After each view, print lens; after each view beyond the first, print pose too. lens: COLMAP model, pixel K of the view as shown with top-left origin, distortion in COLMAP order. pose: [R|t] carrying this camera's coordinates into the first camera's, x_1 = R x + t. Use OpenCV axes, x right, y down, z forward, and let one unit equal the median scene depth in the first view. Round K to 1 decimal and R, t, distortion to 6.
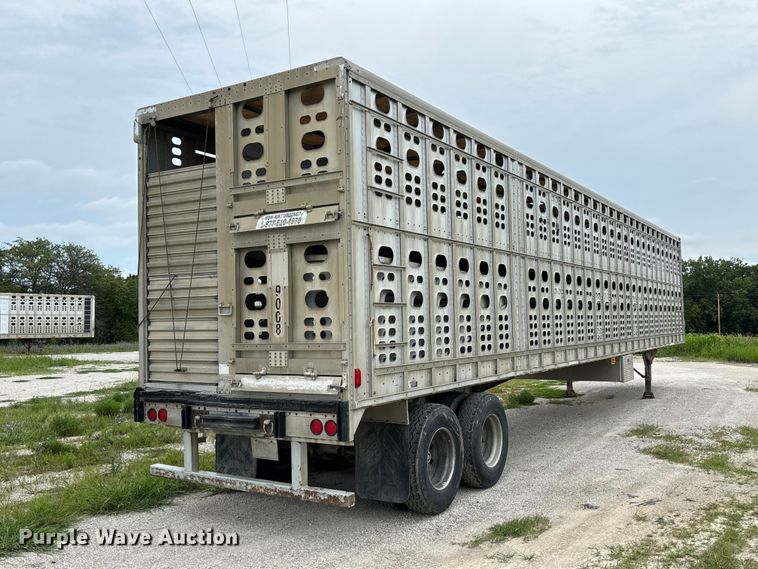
lens RADIAL K [[702.9, 0, 380.0], [0, 702.9, 298.0], [0, 0, 1]] dist [0.038267, -0.009736]
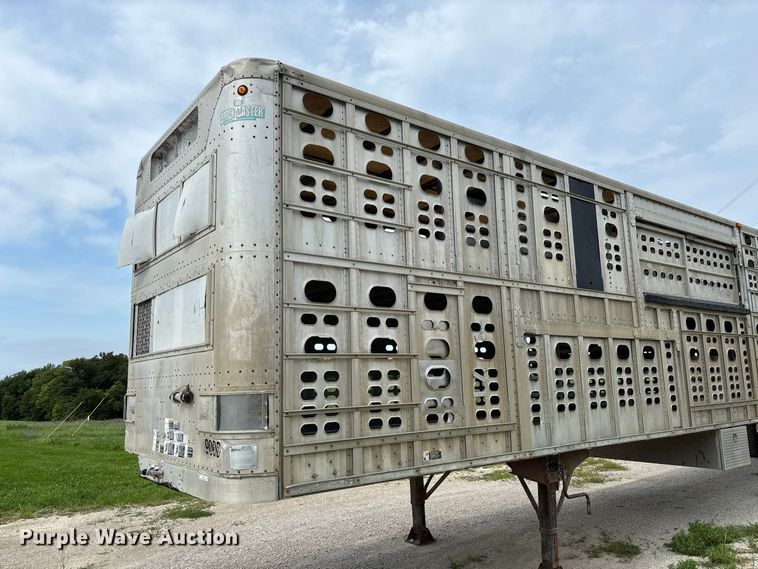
lens RADIAL K [[567.0, 0, 375.8], [0, 567.0, 290.7], [0, 0, 1]] dist [0.028363, -0.002147]
pose [[0.935341, -0.059405, -0.348724, 0.224671], [0.019705, 0.993018, -0.116309, 0.008947], [0.353198, 0.101916, 0.929981, 0.355437]]
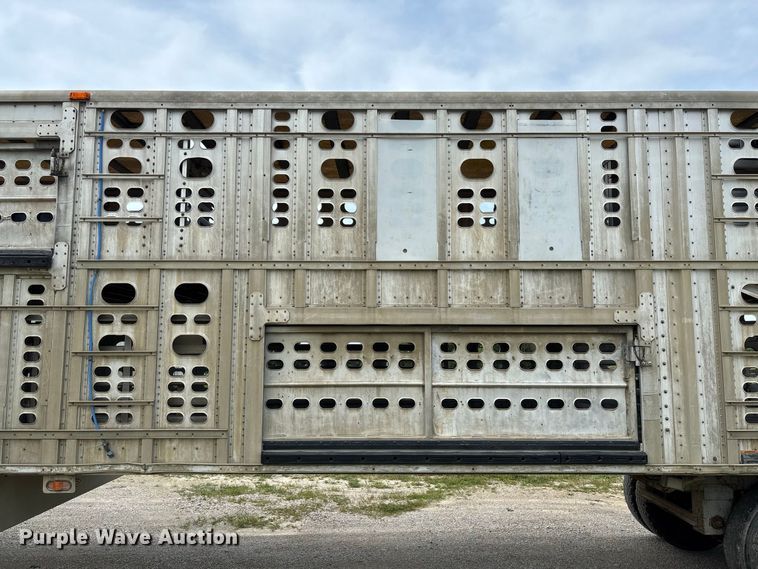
lens RADIAL K [[443.7, 0, 378.5], [0, 443.7, 336.6], [0, 0, 1]] dist [0.011500, -0.000917]
pose [[0.536182, -0.055318, -0.842288, 0.586732], [0.020010, 0.998403, -0.052832, 0.022087], [0.843865, 0.011473, 0.536433, 0.933094]]
